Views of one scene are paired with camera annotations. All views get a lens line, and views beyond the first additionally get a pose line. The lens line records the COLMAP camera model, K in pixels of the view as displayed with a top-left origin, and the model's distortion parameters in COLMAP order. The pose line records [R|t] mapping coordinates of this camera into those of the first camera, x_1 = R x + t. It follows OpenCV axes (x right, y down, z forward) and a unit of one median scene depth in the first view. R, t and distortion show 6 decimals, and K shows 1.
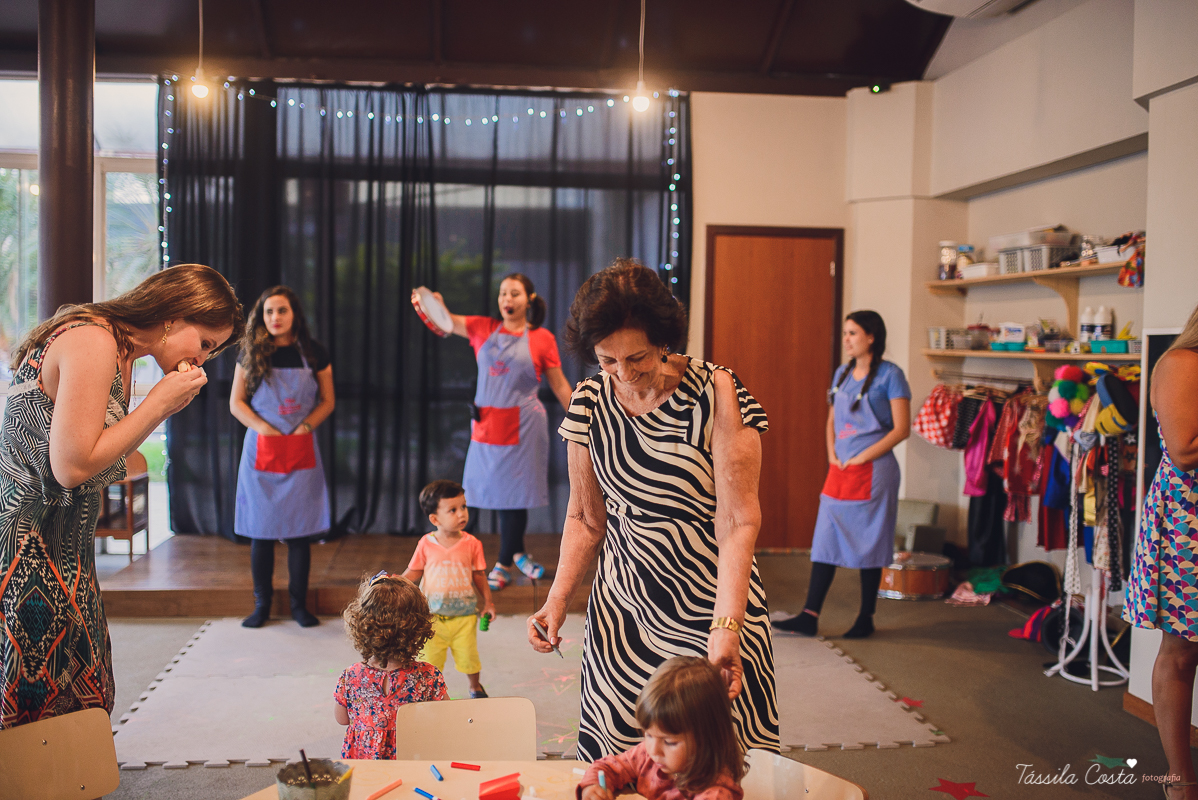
lens RADIAL K [[1207.6, 0, 599.0], [0, 1207.6, 400.0], [0, 0, 1]] dist [-0.059052, 0.082830]
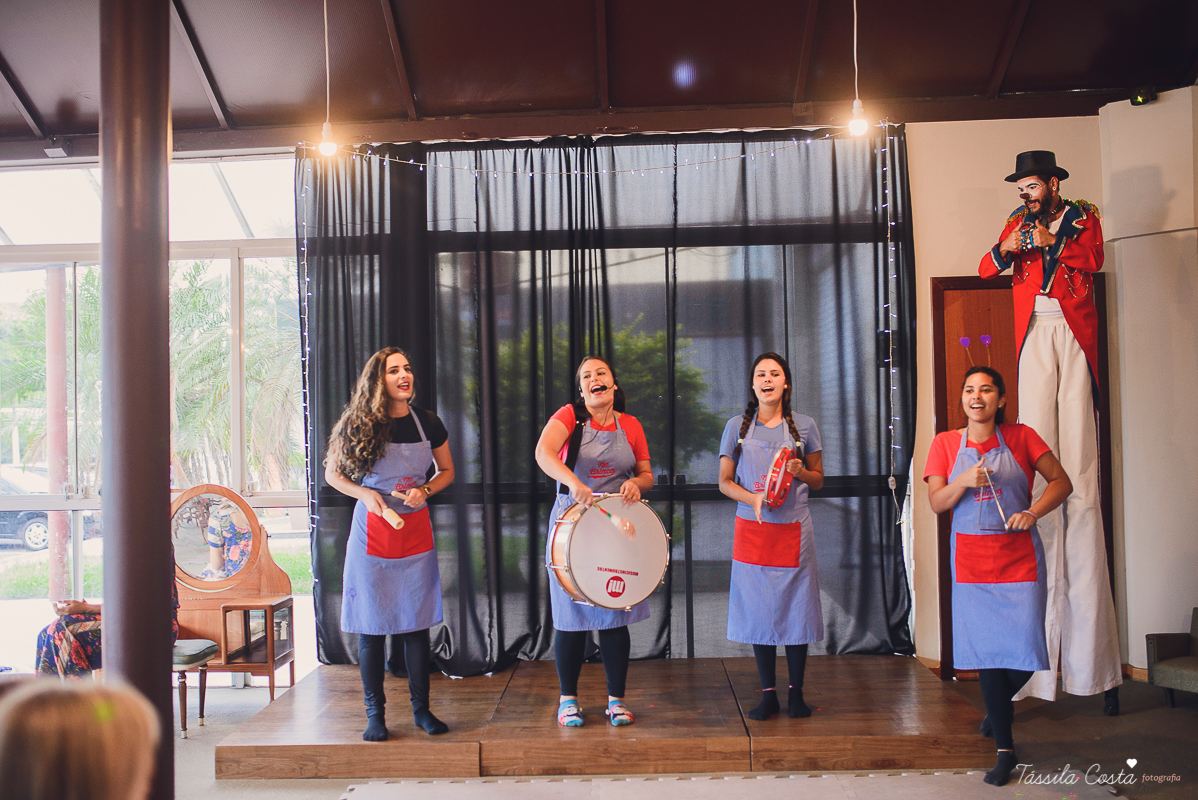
lens RADIAL K [[1207.6, 0, 599.0], [0, 1207.6, 400.0], [0, 0, 1]] dist [-0.059052, 0.082830]
pose [[0.989797, -0.045842, -0.134910, -0.030528], [0.034175, 0.995573, -0.087559, 0.002874], [0.138327, 0.082055, 0.986982, 0.157436]]
